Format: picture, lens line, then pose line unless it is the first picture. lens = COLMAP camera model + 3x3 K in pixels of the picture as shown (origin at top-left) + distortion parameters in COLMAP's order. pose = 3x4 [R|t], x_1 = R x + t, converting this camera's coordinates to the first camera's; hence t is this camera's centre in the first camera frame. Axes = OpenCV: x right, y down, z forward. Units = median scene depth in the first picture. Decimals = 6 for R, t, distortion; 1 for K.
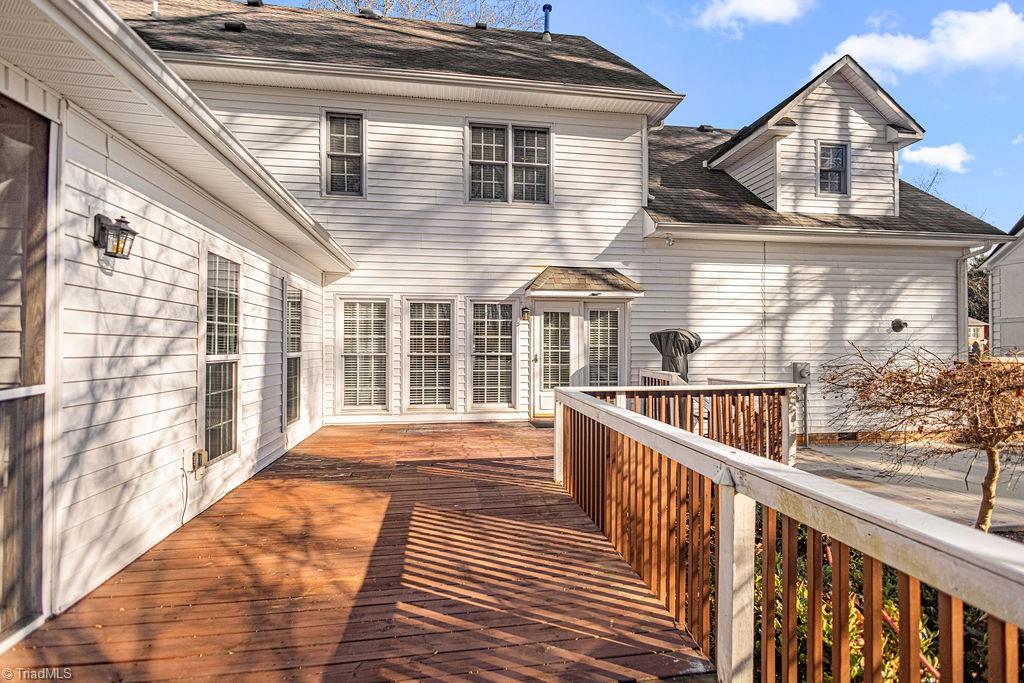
lens RADIAL K [[473.6, 0, 512.0], [0, 473.6, 341.5], [0, 0, 1]] dist [0.001632, 0.000208]
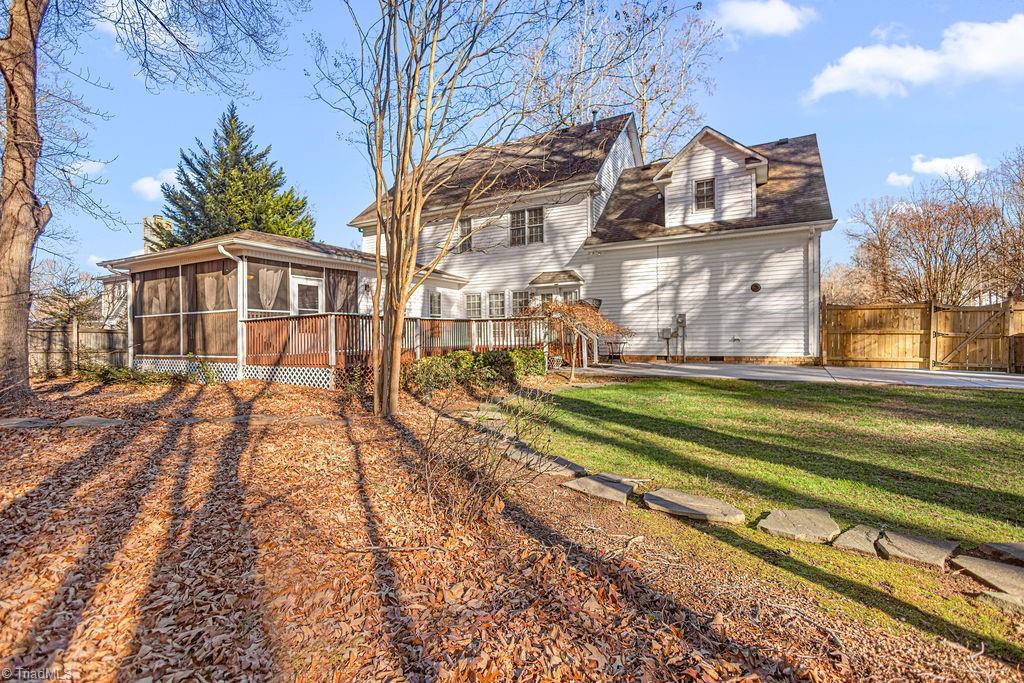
lens RADIAL K [[473.6, 0, 512.0], [0, 473.6, 341.5], [0, 0, 1]] dist [0.001632, 0.000208]
pose [[0.805644, -0.004601, -0.592383, 1.201954], [0.019991, 0.999611, 0.019424, 0.104863], [0.592063, -0.027492, 0.805423, -0.785745]]
